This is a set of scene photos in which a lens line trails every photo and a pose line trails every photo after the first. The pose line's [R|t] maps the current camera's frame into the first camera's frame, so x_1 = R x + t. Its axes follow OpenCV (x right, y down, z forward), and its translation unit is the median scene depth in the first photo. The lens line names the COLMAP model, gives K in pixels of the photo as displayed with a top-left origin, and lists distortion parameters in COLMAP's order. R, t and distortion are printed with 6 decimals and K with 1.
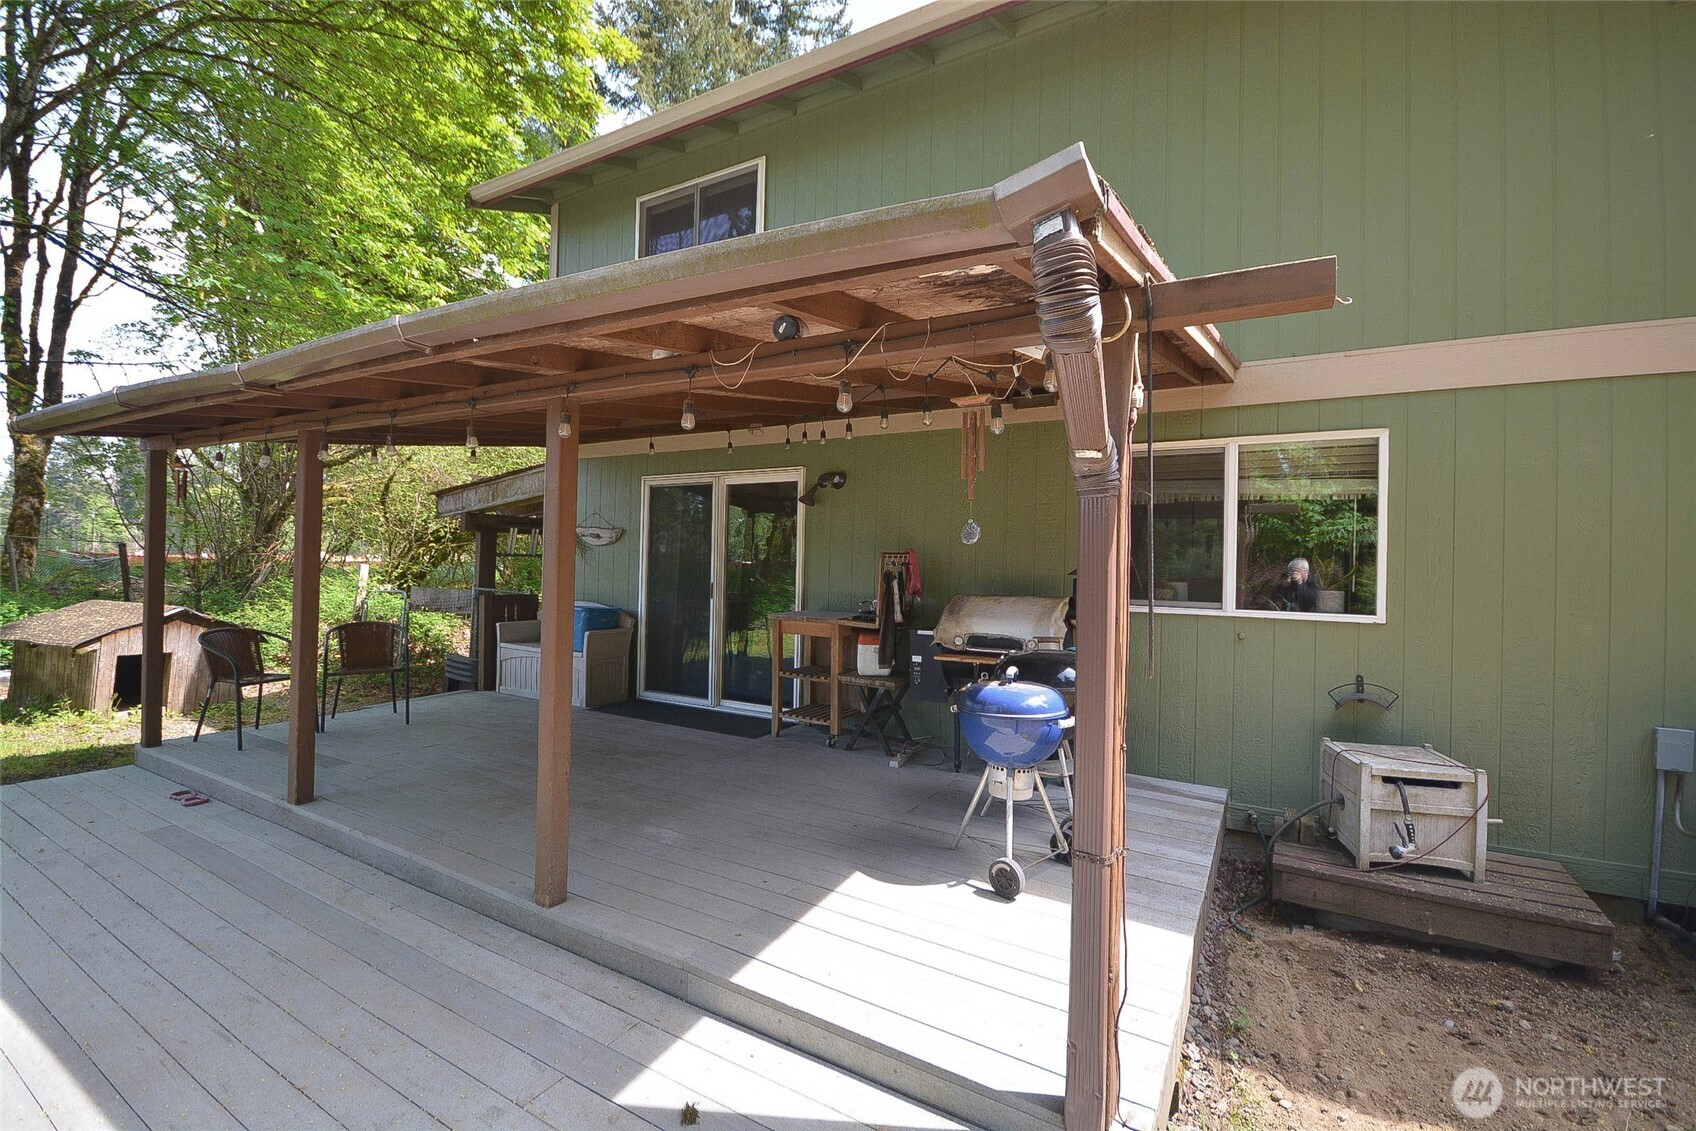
lens RADIAL K [[741.8, 0, 848.0], [0, 741.8, 565.5], [0, 0, 1]] dist [0.001651, -0.011198]
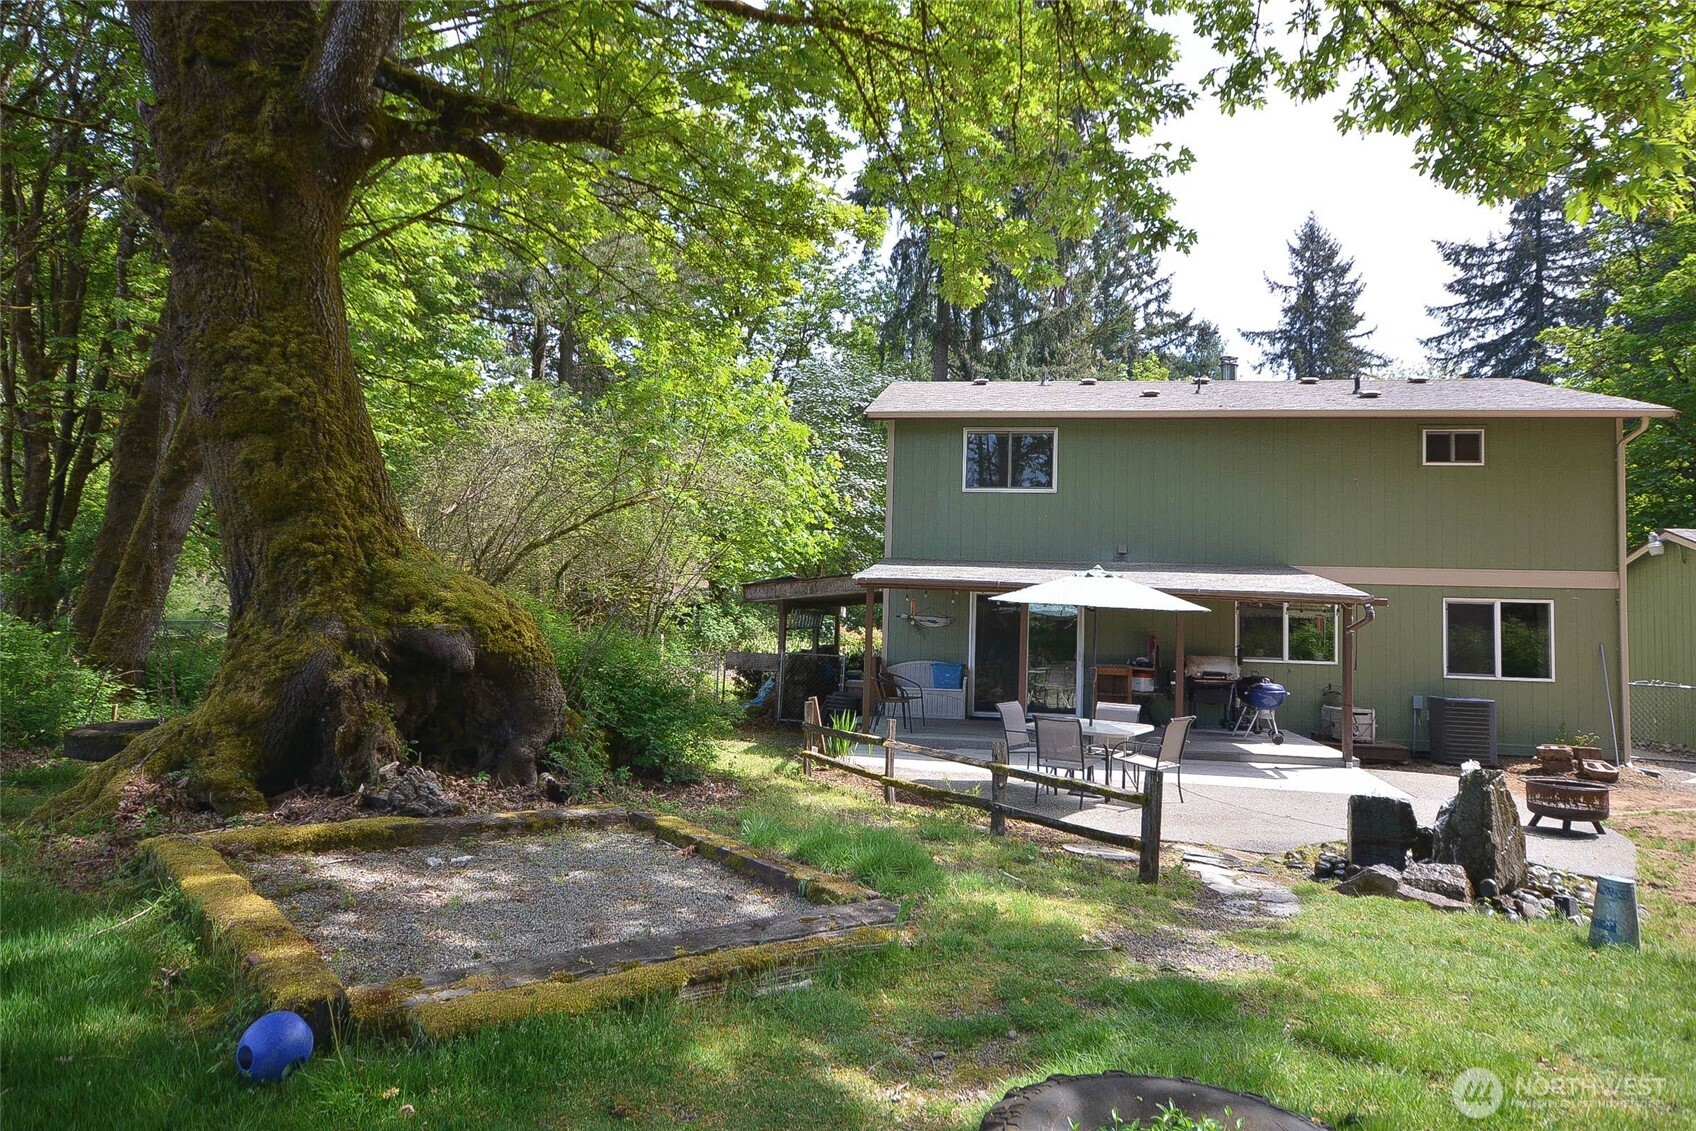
lens RADIAL K [[1031.1, 0, 850.7], [0, 1031.1, 561.2], [0, 0, 1]] dist [-0.001974, 0.026387]
pose [[0.921615, 0.024395, 0.387339, -2.326033], [-0.007783, 0.998984, -0.044399, -0.115949], [-0.388028, 0.037904, 0.920868, -1.775649]]
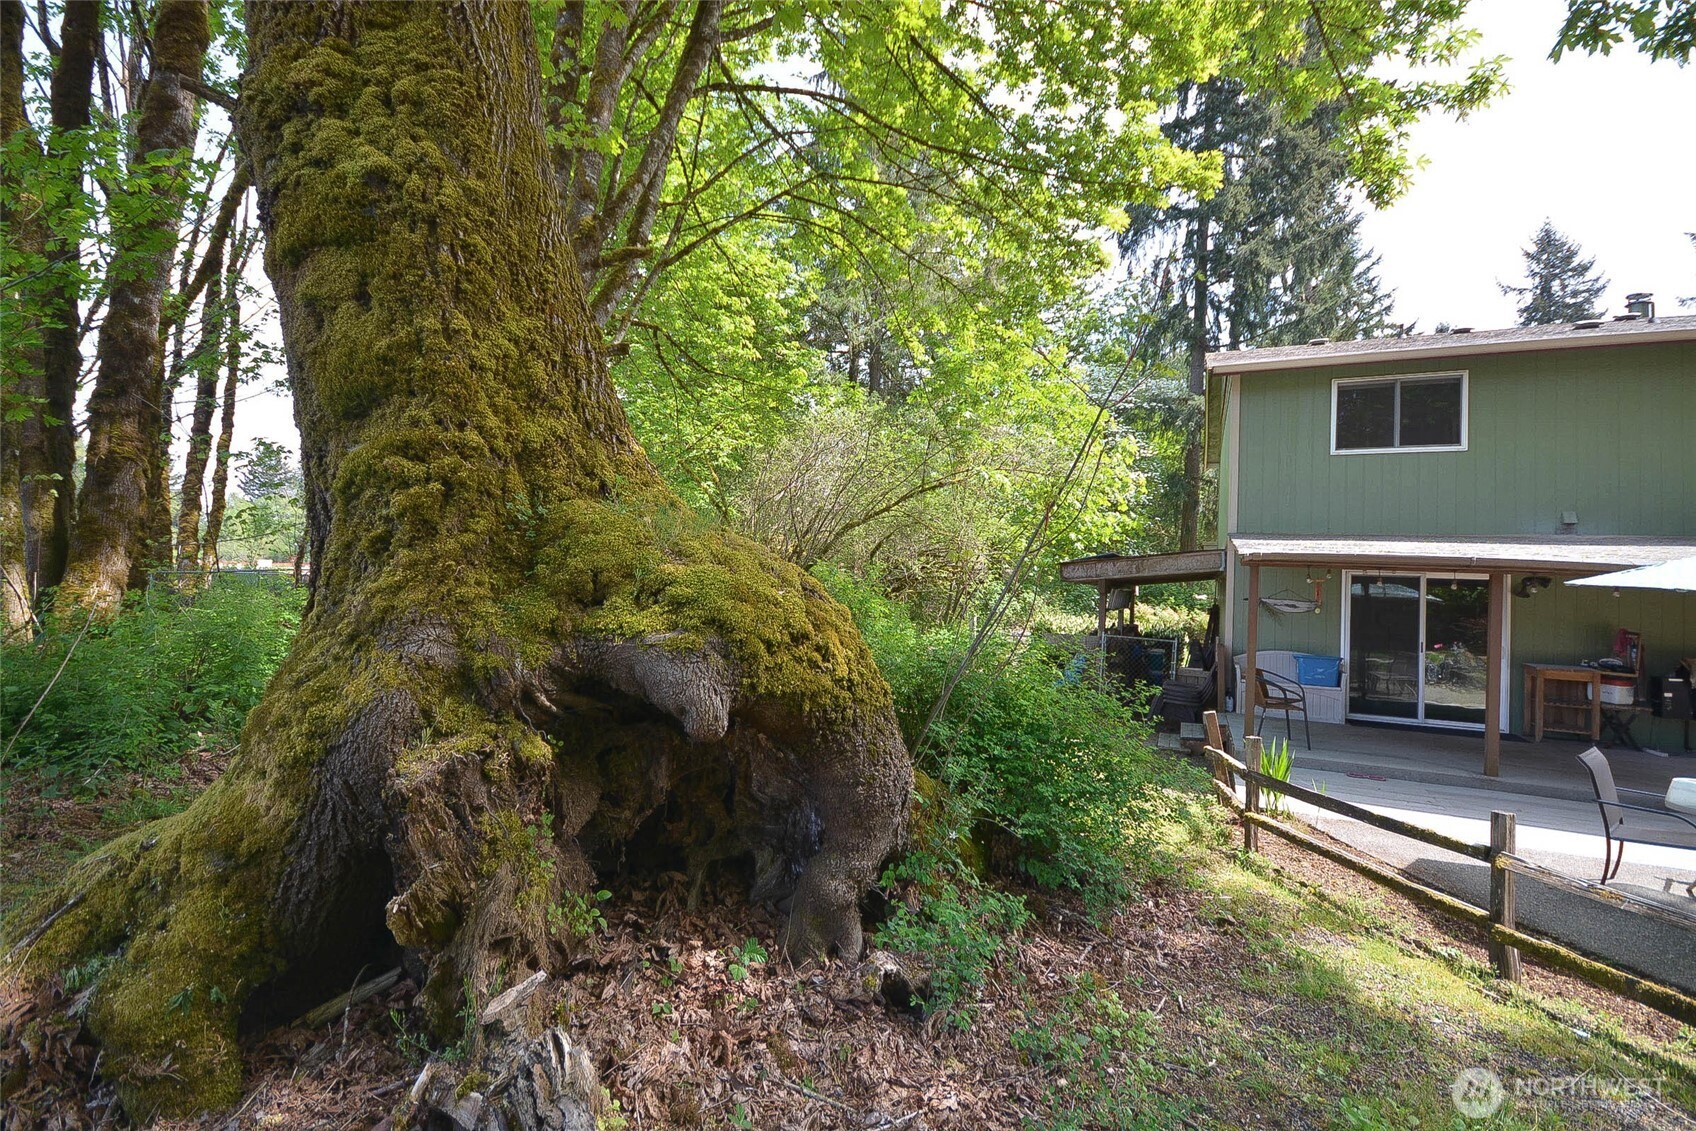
lens RADIAL K [[741.8, 0, 848.0], [0, 741.8, 565.5], [0, 0, 1]] dist [0.001651, -0.011198]
pose [[0.994981, 0.018533, 0.098335, -2.209354], [-0.016704, 0.999673, -0.019387, -0.125098], [-0.098662, 0.017647, 0.994964, -0.583582]]
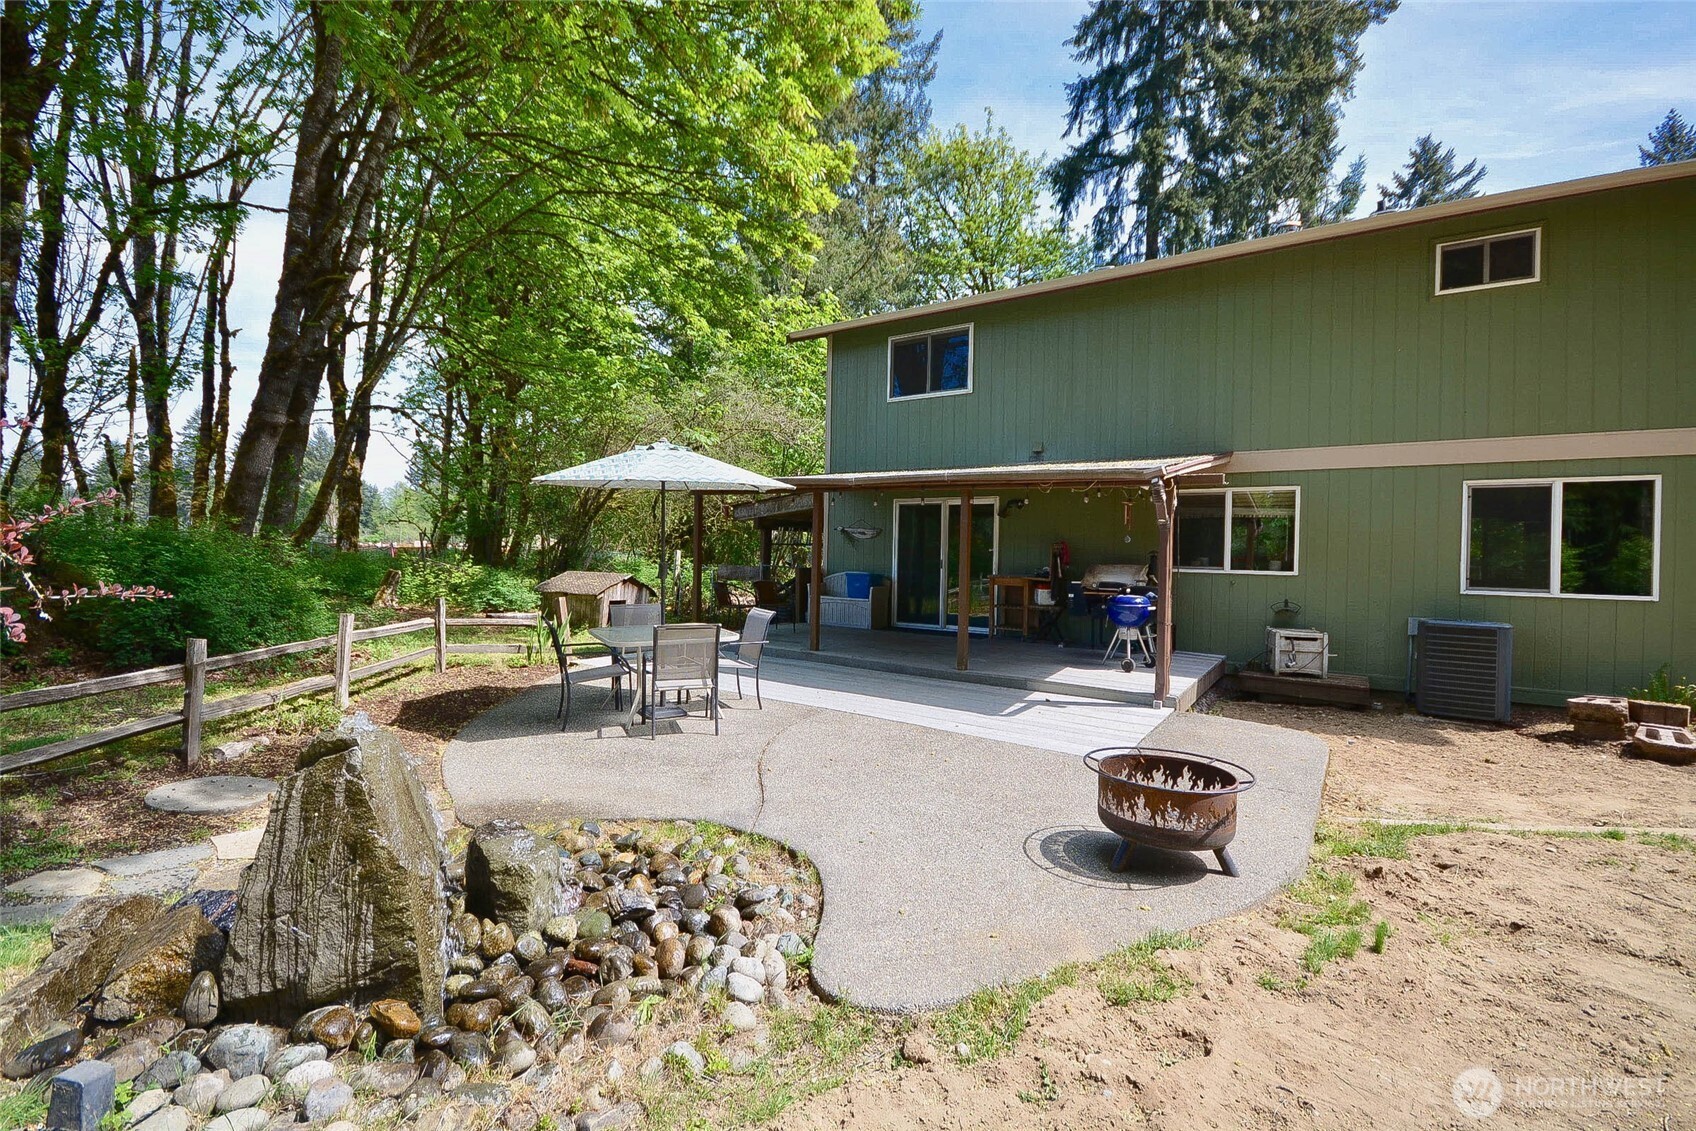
lens RADIAL K [[741.8, 0, 848.0], [0, 741.8, 565.5], [0, 0, 1]] dist [0.001651, -0.011198]
pose [[0.997409, -0.001976, -0.071908, -0.406948], [0.003378, 0.999807, 0.019373, 0.002517], [0.071856, -0.019565, 0.997223, -1.176814]]
